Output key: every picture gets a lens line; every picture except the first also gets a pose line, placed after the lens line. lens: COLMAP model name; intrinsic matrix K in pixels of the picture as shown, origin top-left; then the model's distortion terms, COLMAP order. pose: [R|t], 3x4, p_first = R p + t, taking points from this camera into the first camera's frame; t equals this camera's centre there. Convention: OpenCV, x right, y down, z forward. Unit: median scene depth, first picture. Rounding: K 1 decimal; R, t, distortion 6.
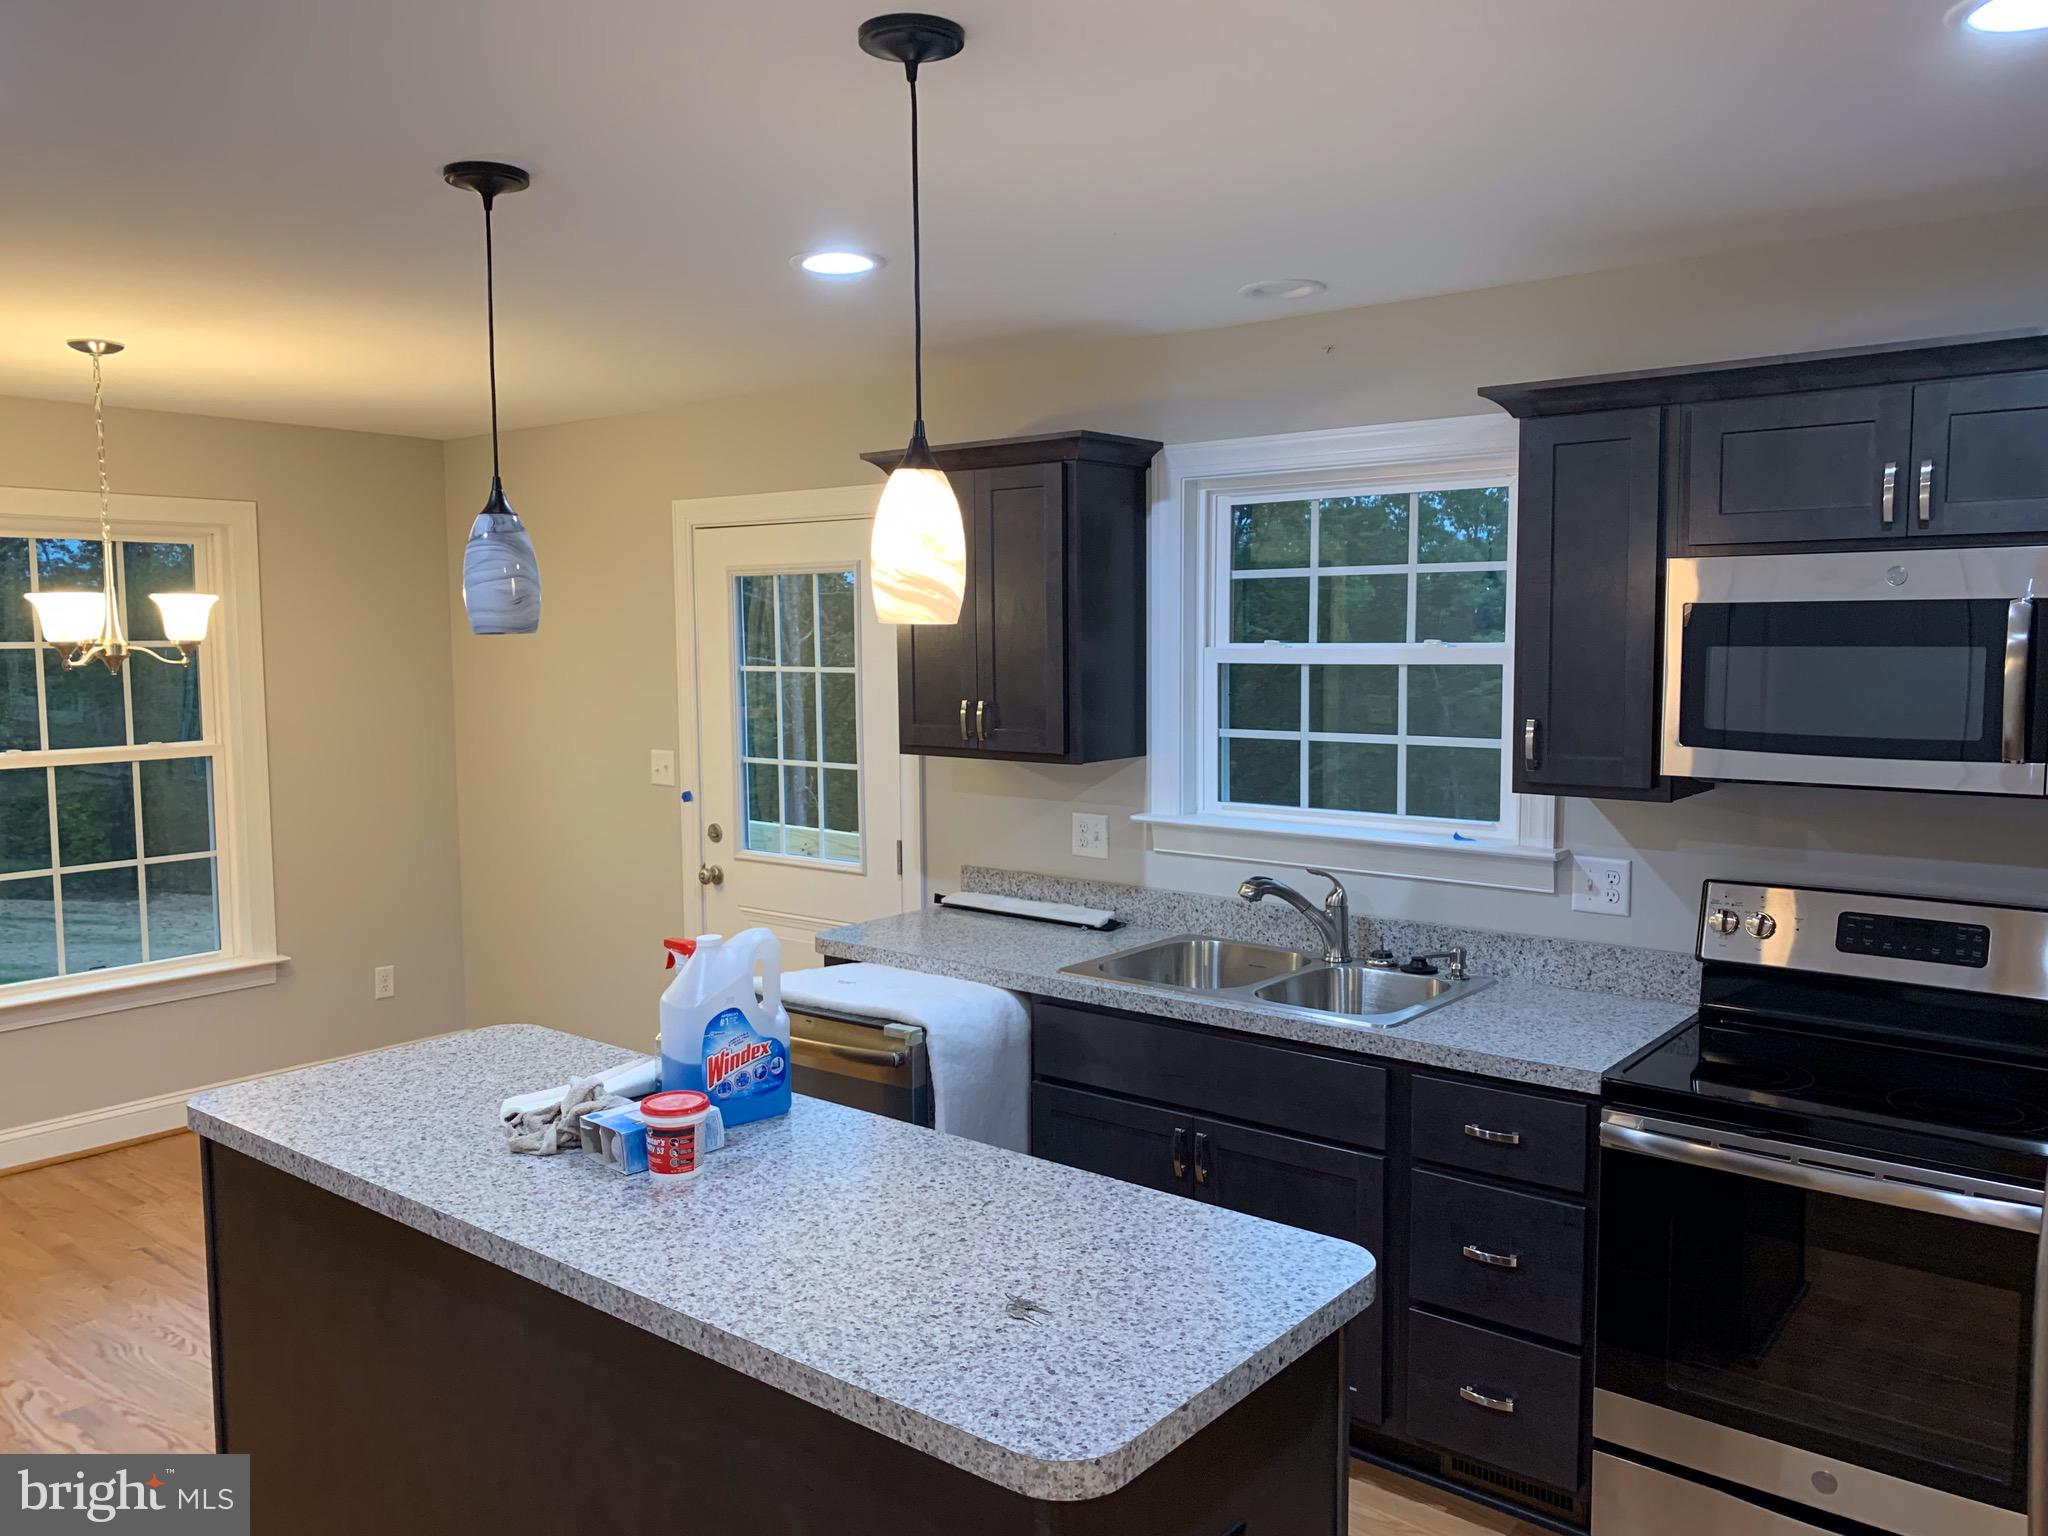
lens RADIAL K [[1564.0, 0, 1042.9], [0, 1564.0, 765.0], [0, 0, 1]] dist [0.031281, -0.049365]
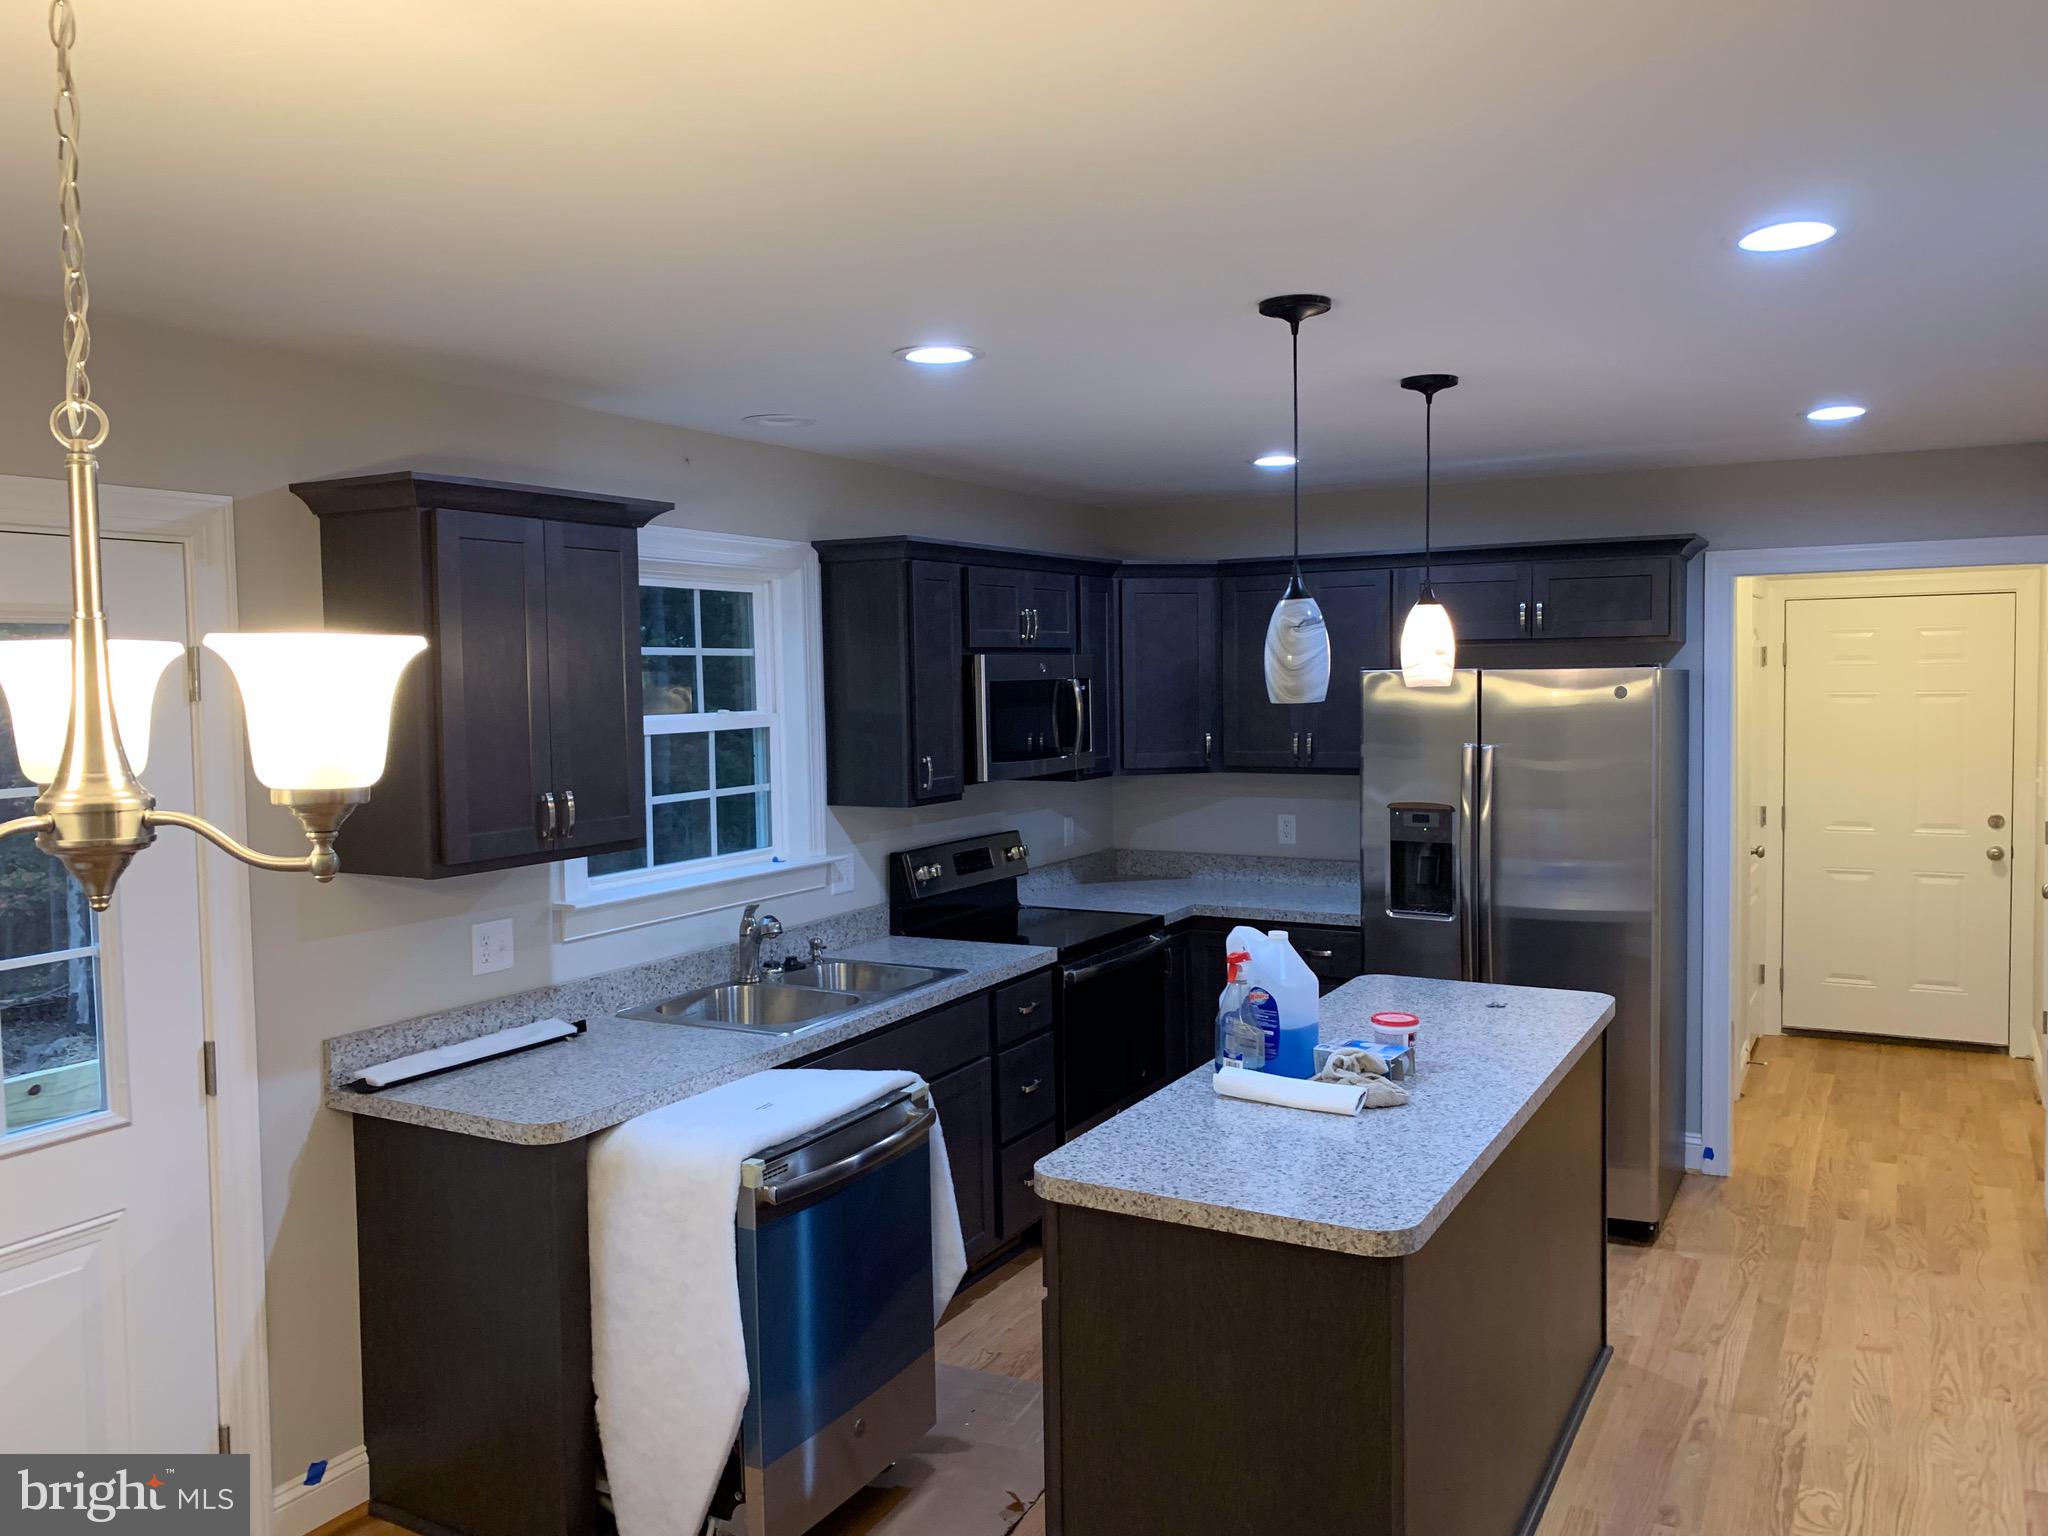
lens RADIAL K [[1564.0, 0, 1032.3], [0, 1564.0, 750.1], [0, 0, 1]] dist [0.031281, -0.049365]
pose [[-0.165931, -0.041303, 0.985272, -0.901051], [0.103980, 0.992820, 0.059131, -0.085908], [-0.980640, 0.112260, -0.160445, 0.865210]]
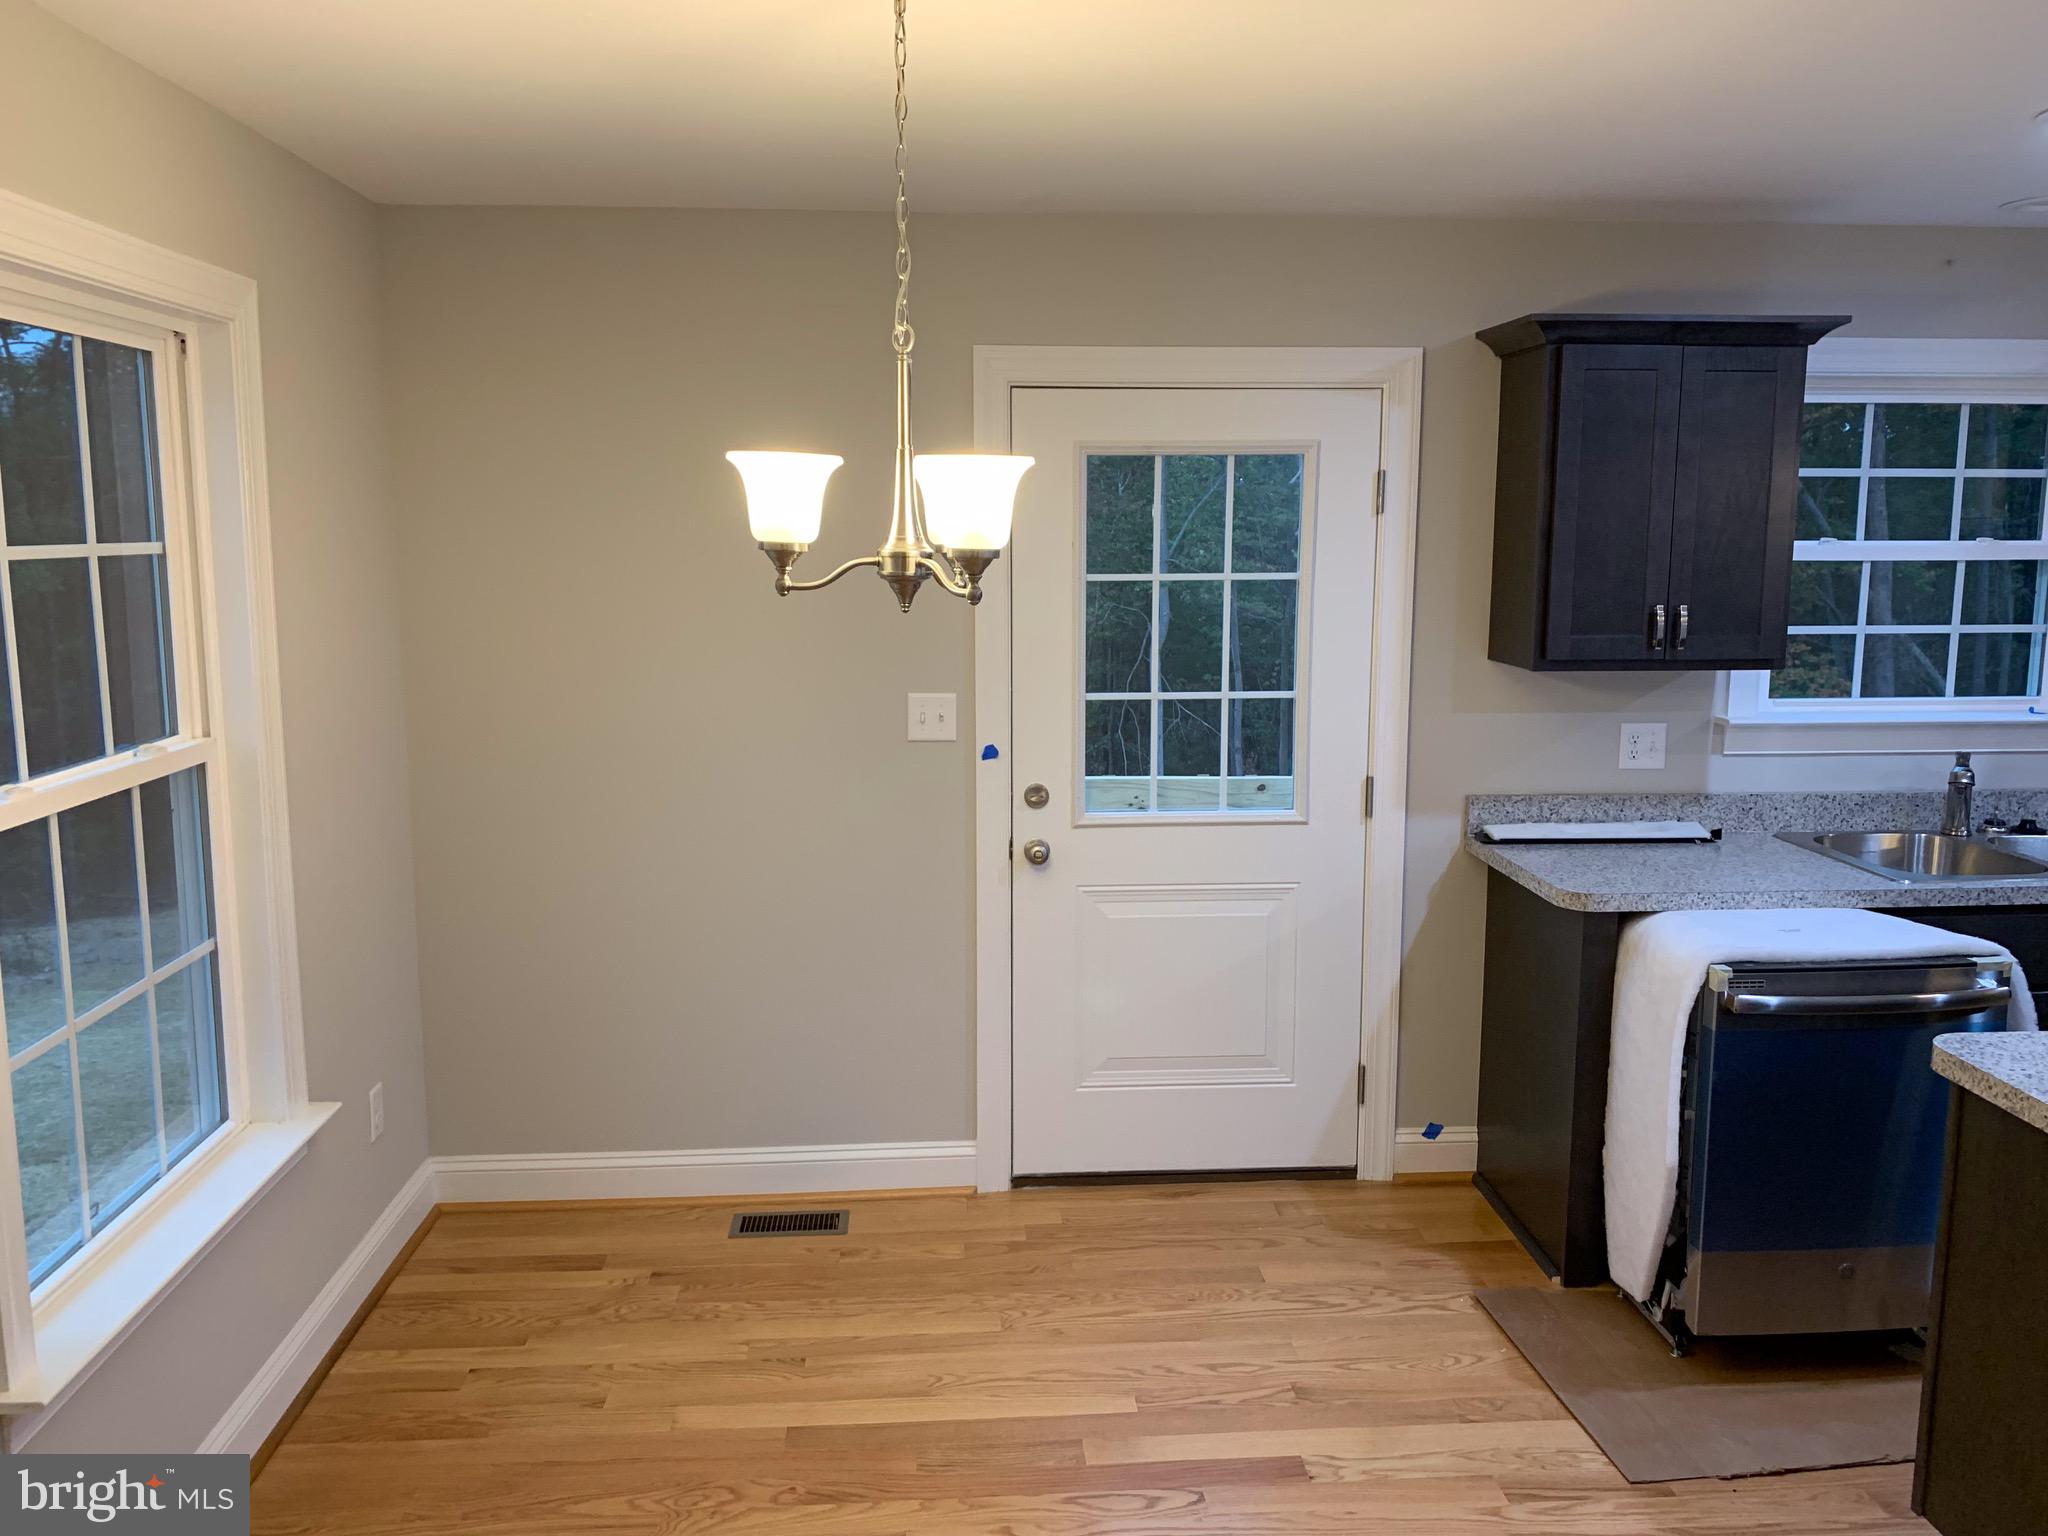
lens RADIAL K [[1564.0, 0, 1033.0], [0, 1564.0, 759.9], [0, 0, 1]] dist [0.031281, -0.049365]
pose [[0.733127, -0.098162, 0.672971, -0.914622], [0.054533, 0.994827, 0.085701, -0.050008], [-0.677902, -0.026130, 0.734687, 0.571154]]
